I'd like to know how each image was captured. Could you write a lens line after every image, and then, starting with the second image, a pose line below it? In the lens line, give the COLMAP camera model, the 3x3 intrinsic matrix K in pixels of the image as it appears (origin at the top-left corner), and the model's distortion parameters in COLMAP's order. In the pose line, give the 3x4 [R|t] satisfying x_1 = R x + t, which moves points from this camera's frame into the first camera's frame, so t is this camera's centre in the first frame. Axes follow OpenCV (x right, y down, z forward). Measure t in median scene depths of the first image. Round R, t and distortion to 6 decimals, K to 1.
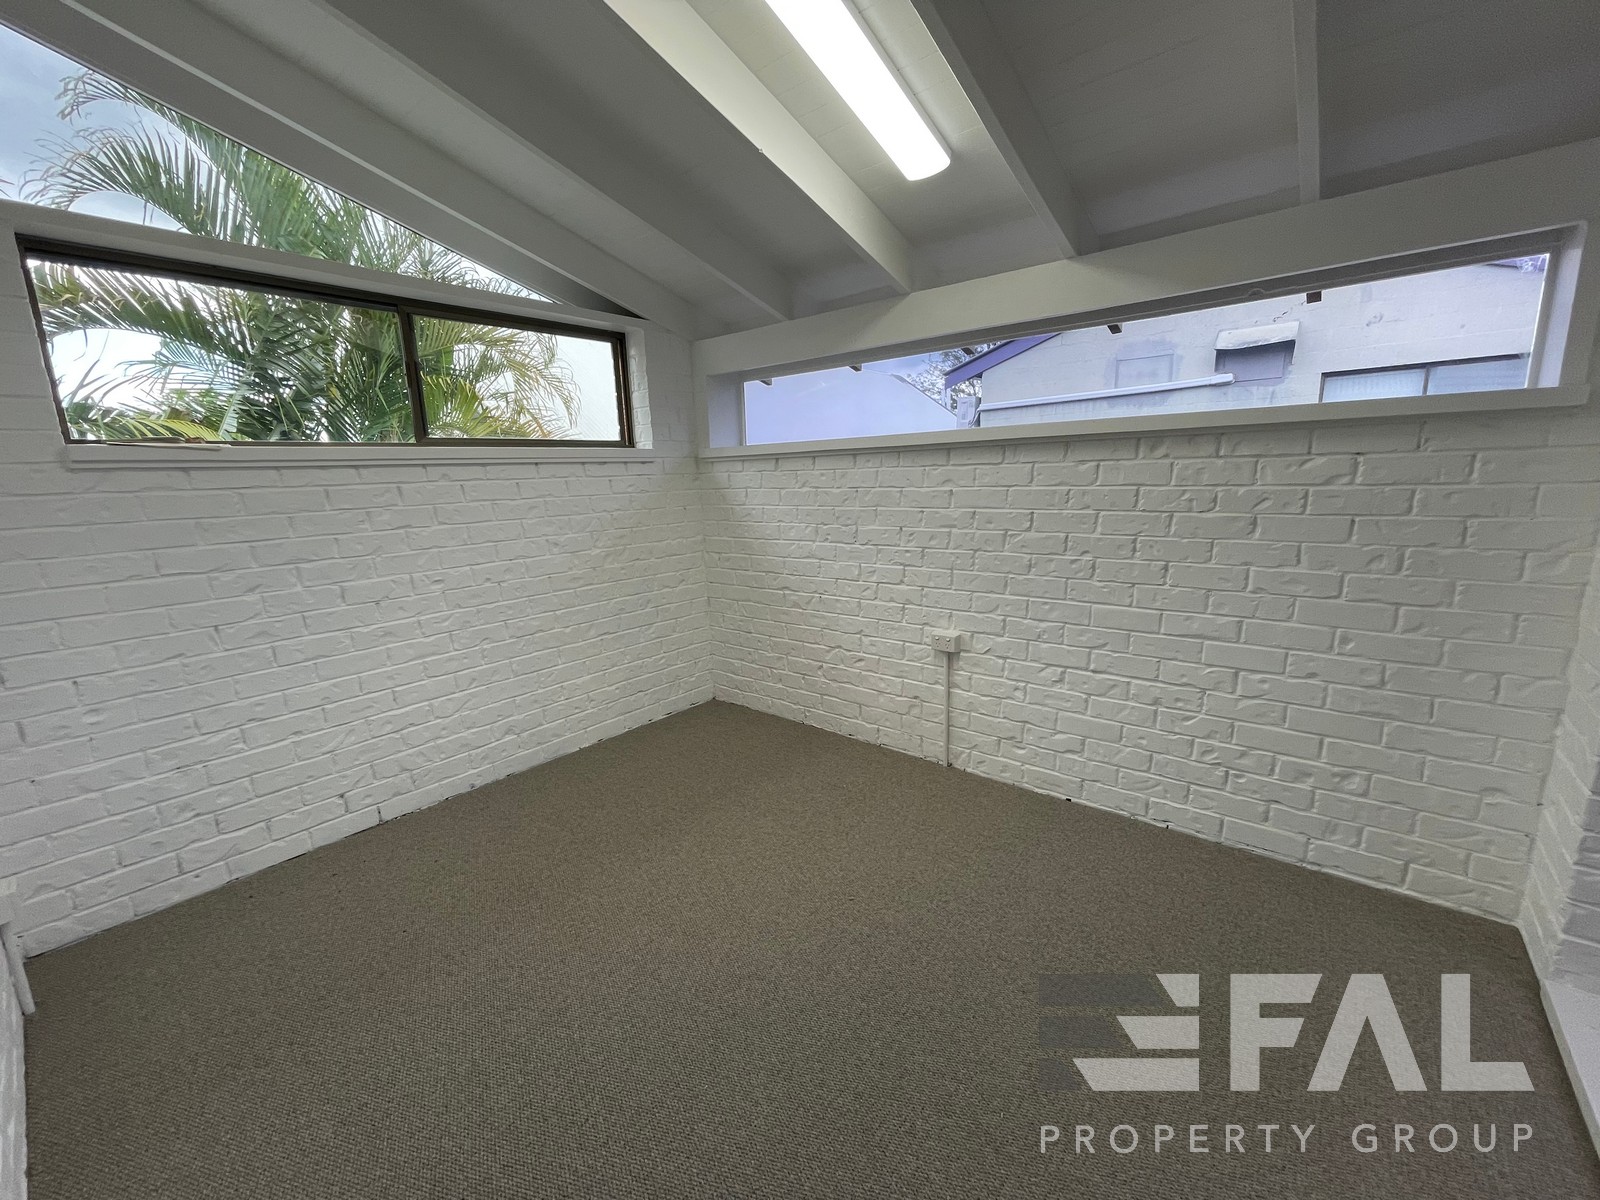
lens RADIAL K [[644.3, 0, 797.8], [0, 644.3, 601.7], [0, 0, 1]] dist [-0.000076, 0.000223]
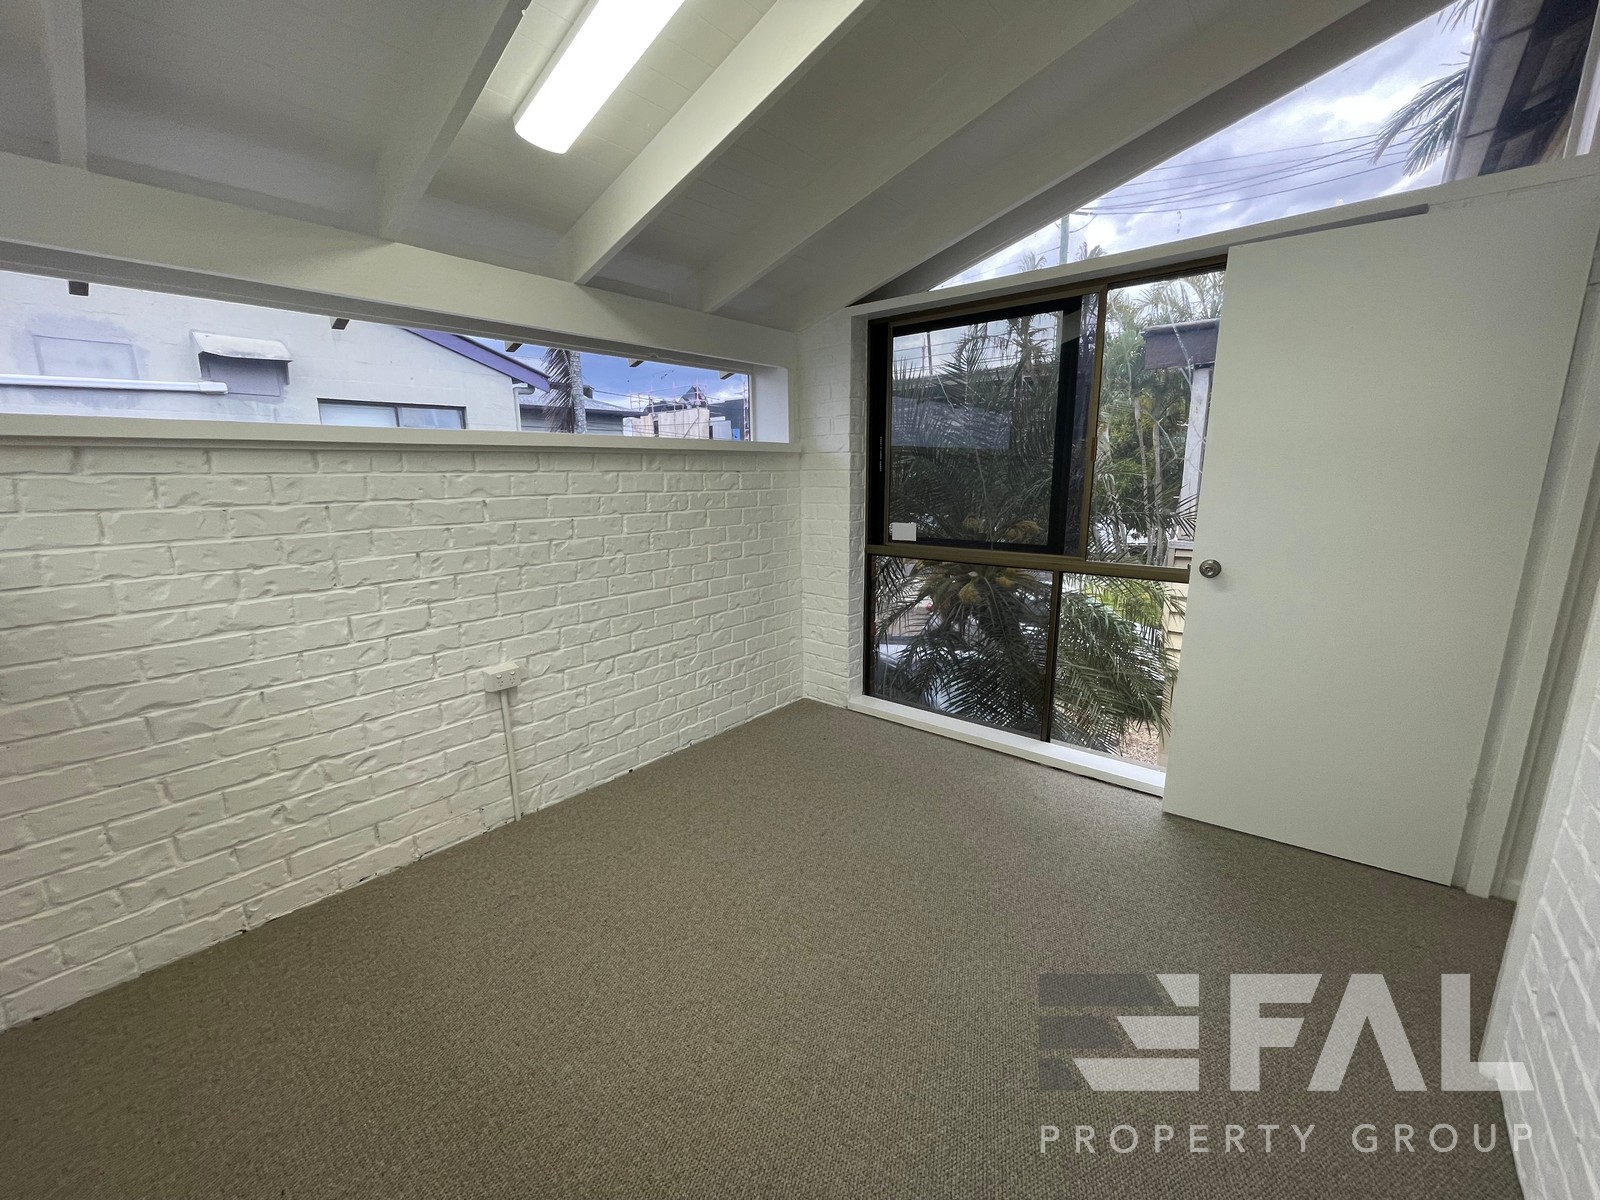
lens RADIAL K [[644.3, 0, 799.2], [0, 644.3, 604.8], [0, 0, 1]] dist [-0.000076, 0.000223]
pose [[0.011874, -0.171402, 0.985130, -0.571997], [0.207688, 0.964137, 0.165246, -0.087970], [-0.978123, 0.202638, 0.047046, 0.537008]]
